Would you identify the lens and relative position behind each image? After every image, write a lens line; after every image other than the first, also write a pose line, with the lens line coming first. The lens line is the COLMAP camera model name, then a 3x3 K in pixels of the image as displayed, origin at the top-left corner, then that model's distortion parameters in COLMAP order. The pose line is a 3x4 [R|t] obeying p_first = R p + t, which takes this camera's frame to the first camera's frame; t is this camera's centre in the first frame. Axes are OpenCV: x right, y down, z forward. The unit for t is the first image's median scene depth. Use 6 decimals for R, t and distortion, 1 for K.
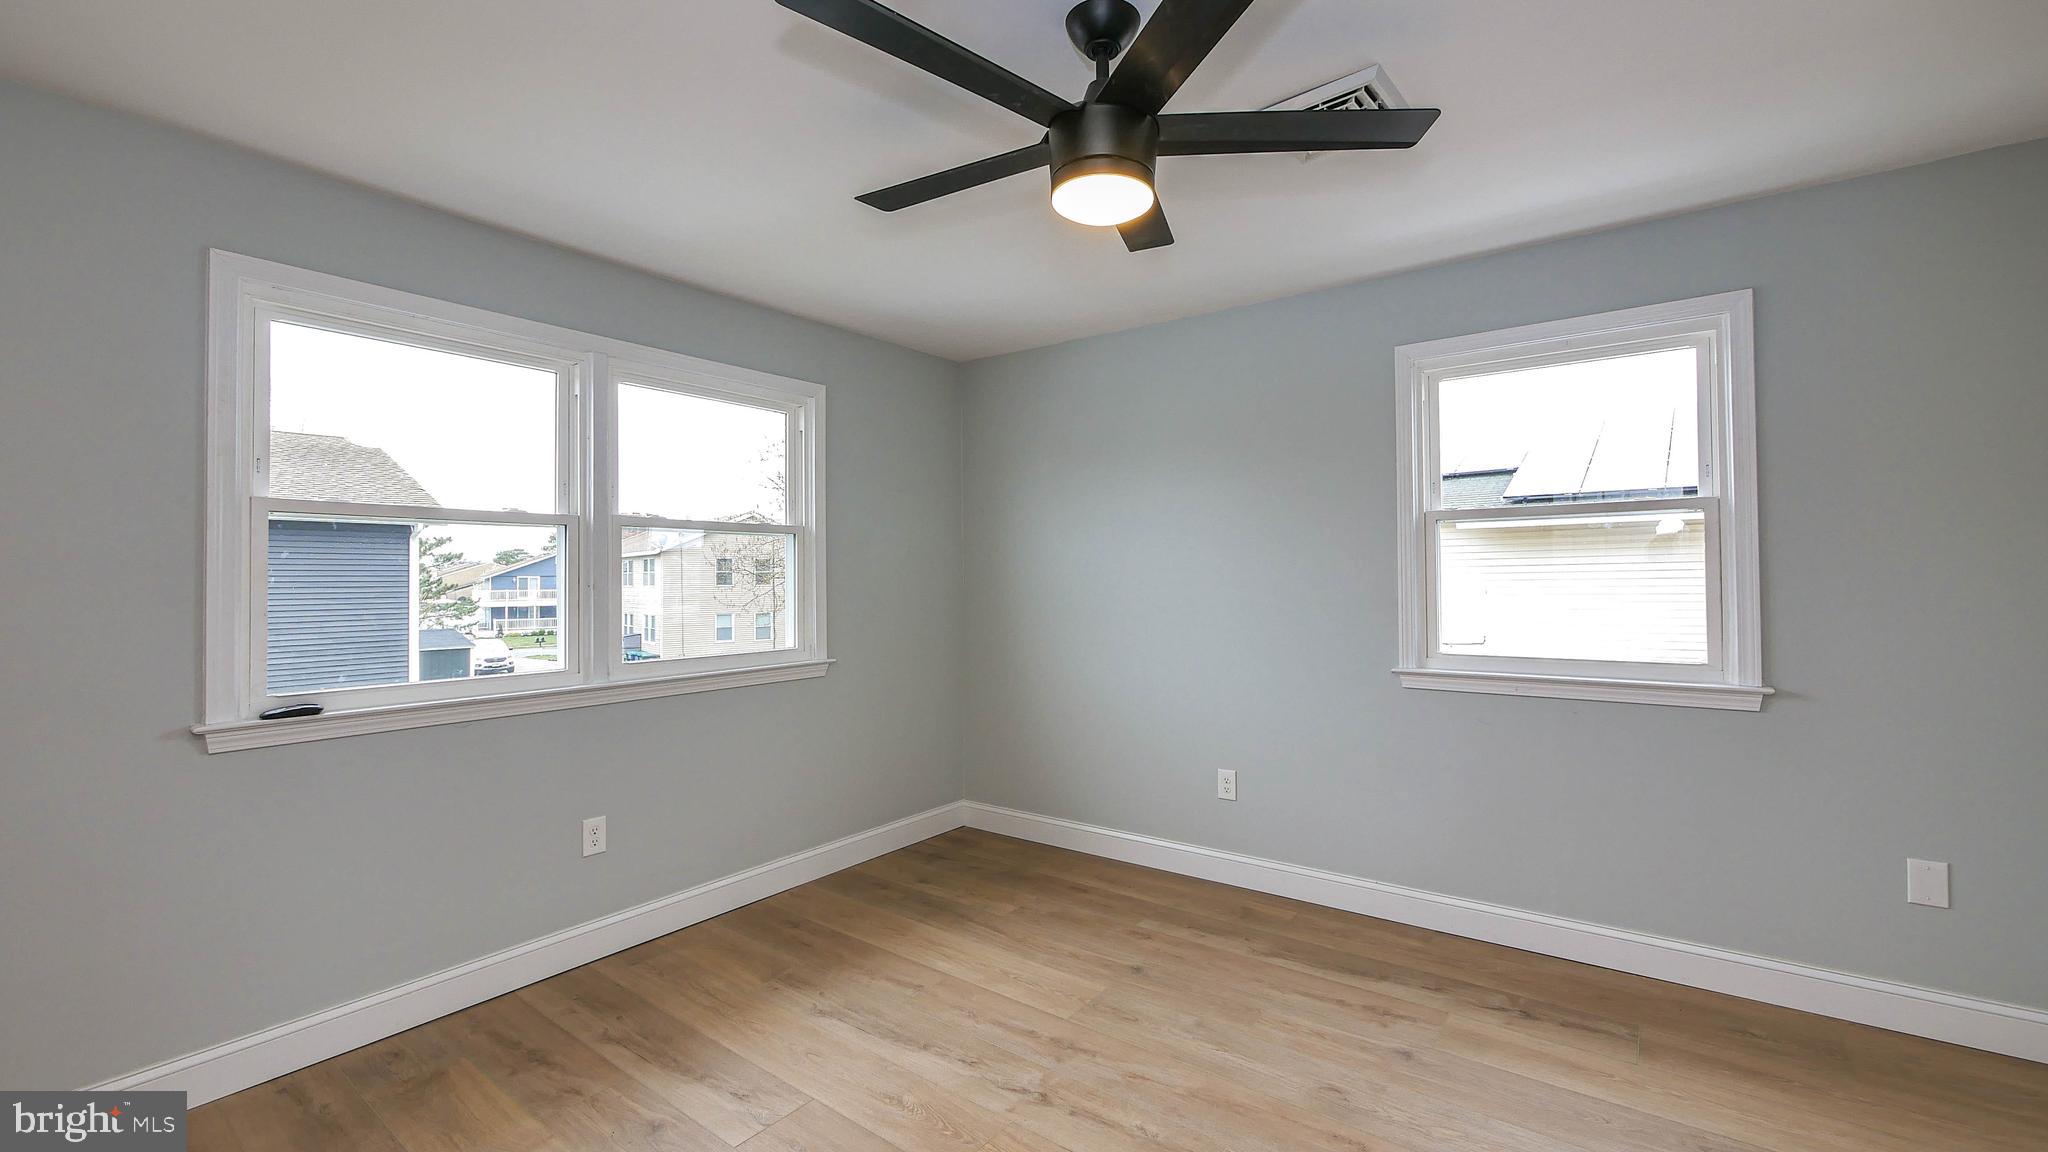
lens RADIAL K [[839.6, 0, 1020.0], [0, 839.6, 575.5], [0, 0, 1]] dist [-0.007198, -0.000045]
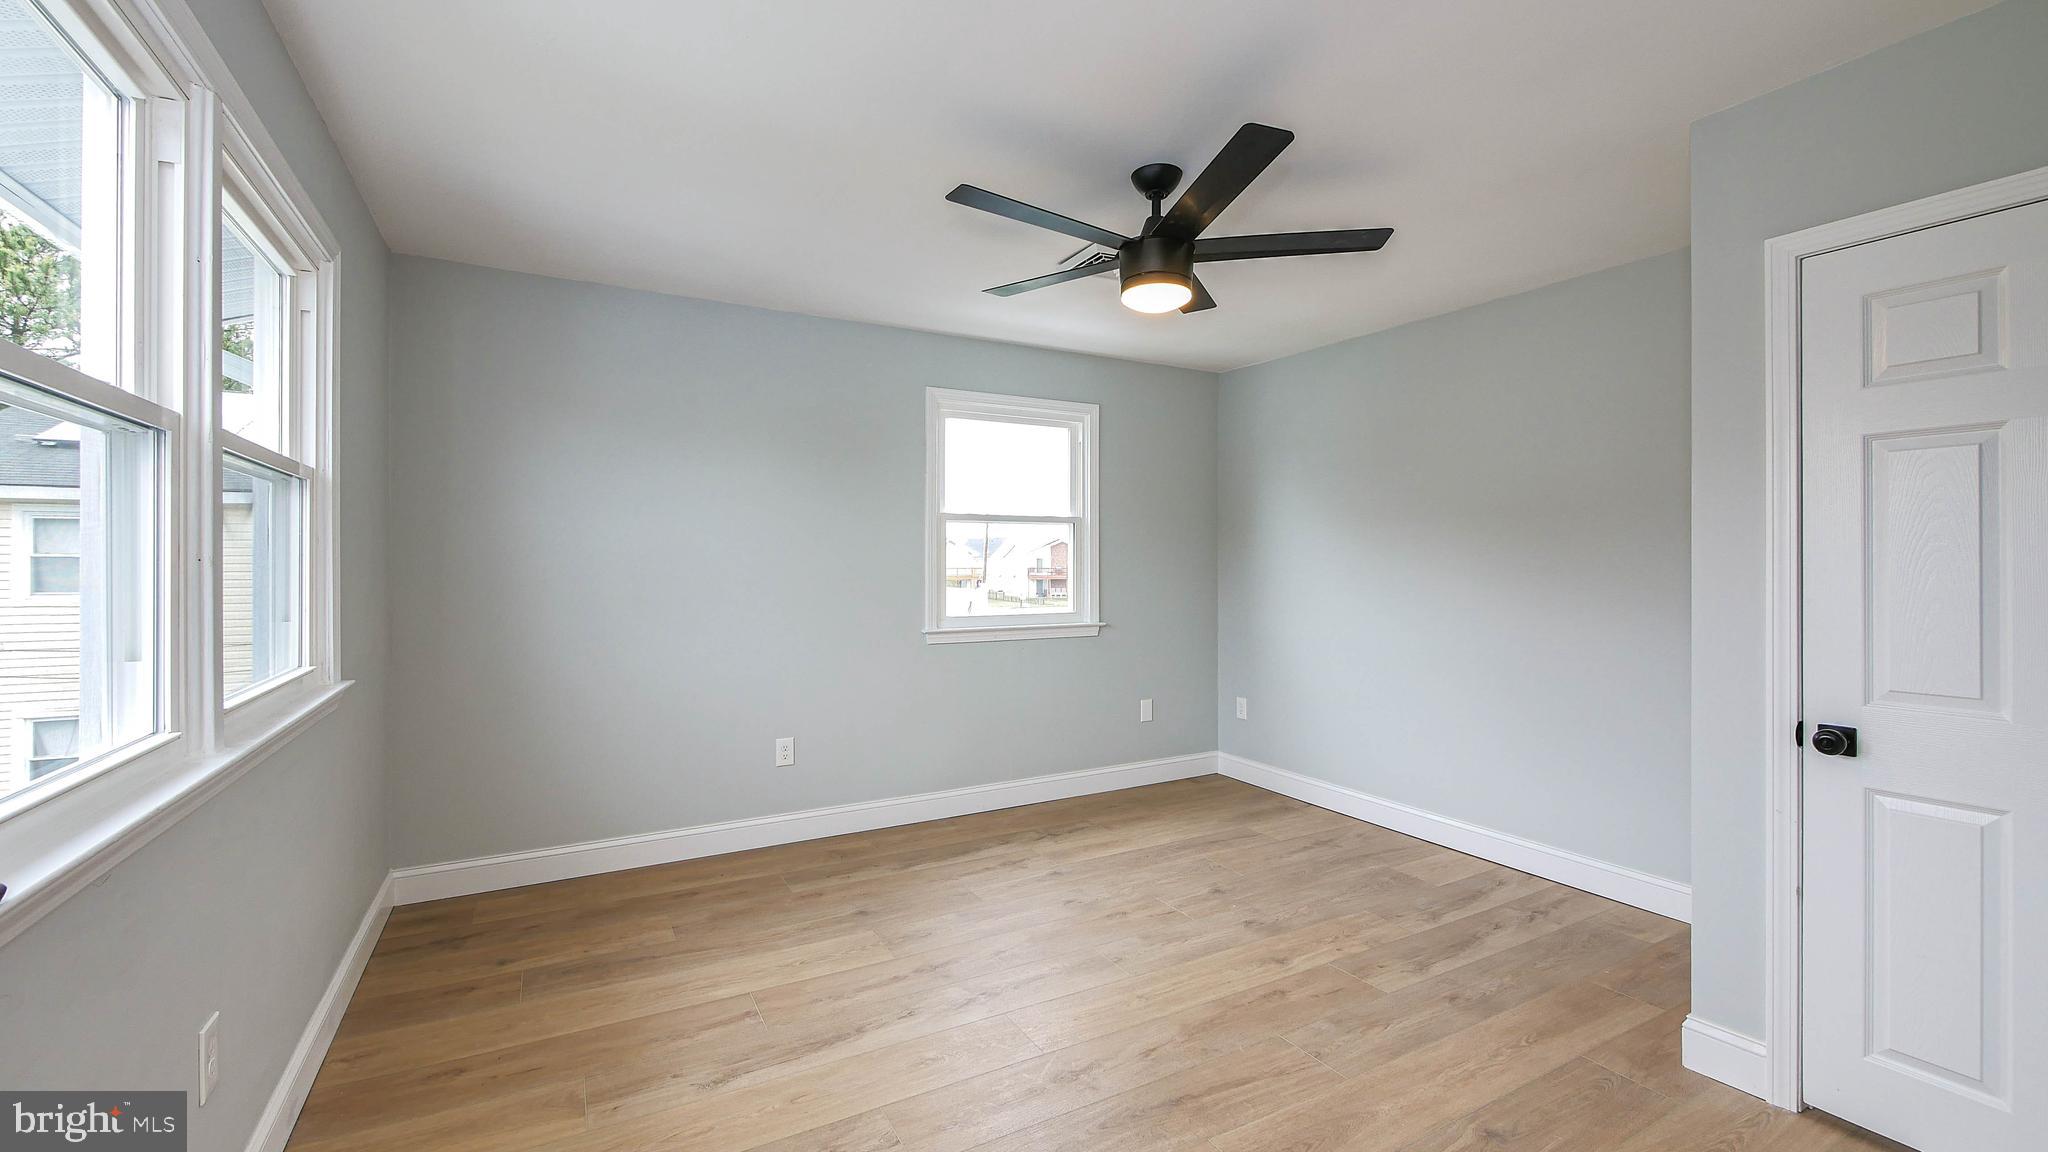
lens RADIAL K [[859.1, 0, 1023.8], [0, 859.1, 566.5], [0, 0, 1]] dist [-0.003004, -0.000079]
pose [[0.401602, -0.002144, 0.915812, -0.835300], [-0.009932, 0.999928, 0.006697, -0.001082], [-0.915760, -0.011786, 0.401552, 0.354805]]
